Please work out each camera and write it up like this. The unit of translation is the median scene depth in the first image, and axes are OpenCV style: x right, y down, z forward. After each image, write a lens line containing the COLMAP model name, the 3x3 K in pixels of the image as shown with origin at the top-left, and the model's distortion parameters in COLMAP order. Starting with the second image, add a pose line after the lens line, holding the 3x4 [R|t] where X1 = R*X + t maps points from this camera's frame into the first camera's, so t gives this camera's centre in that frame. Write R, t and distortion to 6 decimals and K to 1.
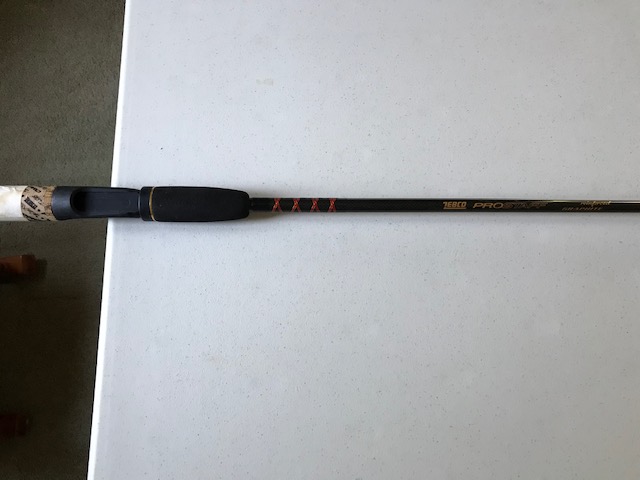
lens RADIAL K [[513.5, 0, 320.0], [0, 513.5, 240.0], [0, 0, 1]] dist [-0.039029, -0.002762]
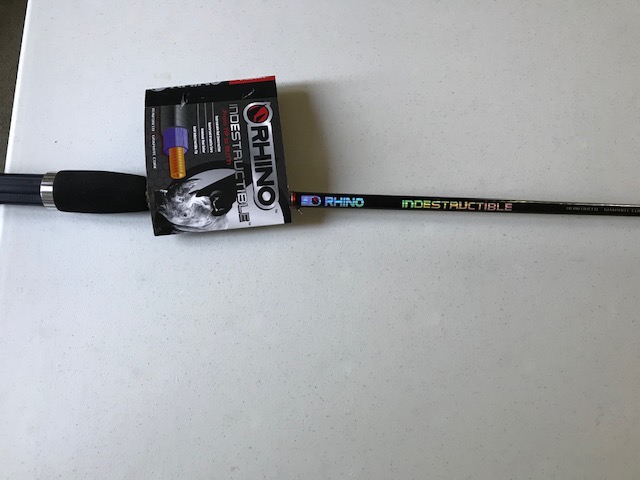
lens RADIAL K [[513.5, 0, 320.0], [0, 513.5, 240.0], [0, 0, 1]] dist [-0.039029, -0.002762]
pose [[0.999401, 0.002064, 0.034558, 0.194210], [-0.002120, 0.999997, 0.001573, 0.013390], [-0.034554, -0.001645, 0.999401, -0.016266]]
